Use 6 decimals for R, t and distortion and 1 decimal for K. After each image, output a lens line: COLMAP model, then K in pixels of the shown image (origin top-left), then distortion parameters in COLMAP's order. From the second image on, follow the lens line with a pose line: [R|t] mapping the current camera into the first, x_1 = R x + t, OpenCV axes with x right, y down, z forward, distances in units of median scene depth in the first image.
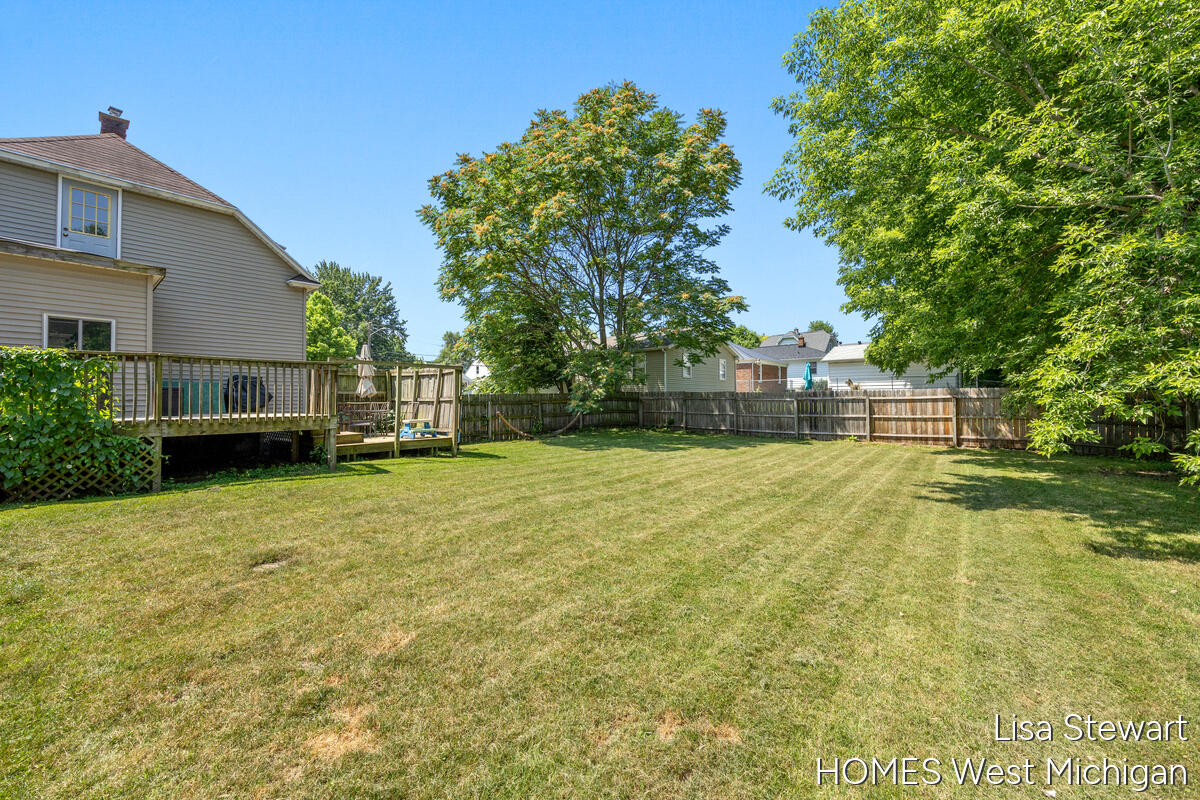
lens RADIAL K [[476.4, 0, 594.5], [0, 476.4, 399.9], [0, 0, 1]] dist [-0.000454, 0.000065]
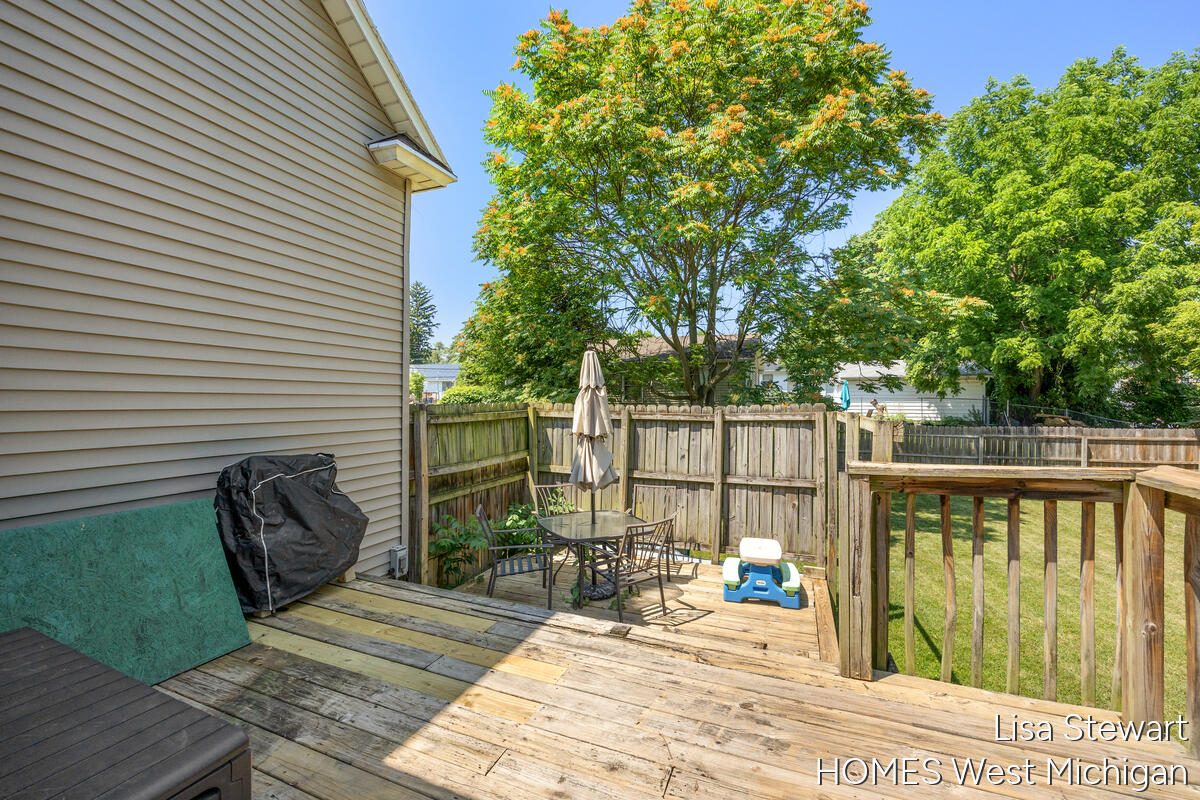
lens RADIAL K [[476.4, 0, 605.3], [0, 476.4, 399.5], [0, 0, 1]] dist [-0.000454, 0.000065]
pose [[0.950954, 0.010336, 0.309160, -0.475500], [-0.008992, 0.999943, -0.005773, -0.060462], [-0.309202, 0.002710, 0.950992, 0.514798]]
